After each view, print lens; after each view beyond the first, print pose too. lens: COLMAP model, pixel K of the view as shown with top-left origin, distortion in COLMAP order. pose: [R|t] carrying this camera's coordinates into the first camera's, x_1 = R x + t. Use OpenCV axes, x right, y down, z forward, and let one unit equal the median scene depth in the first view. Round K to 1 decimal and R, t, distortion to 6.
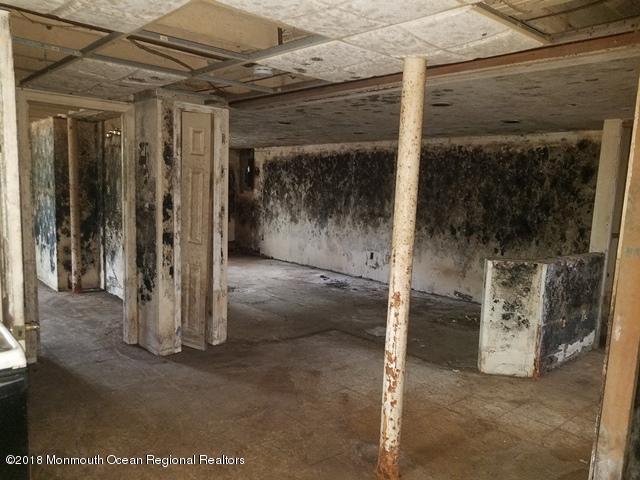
lens RADIAL K [[496.3, 0, 319.4], [0, 496.3, 242.5], [0, 0, 1]] dist [0.009346, -0.003412]
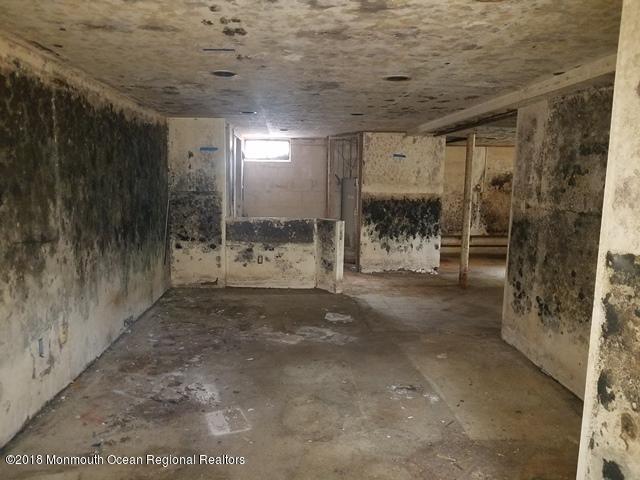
lens RADIAL K [[496.3, 0, 319.1], [0, 496.3, 239.6], [0, 0, 1]] dist [0.009346, -0.003412]
pose [[-0.769812, -0.131408, 0.624597, -0.229053], [0.028587, 0.970496, 0.239415, -0.110459], [-0.637631, 0.202160, -0.743343, 0.879483]]
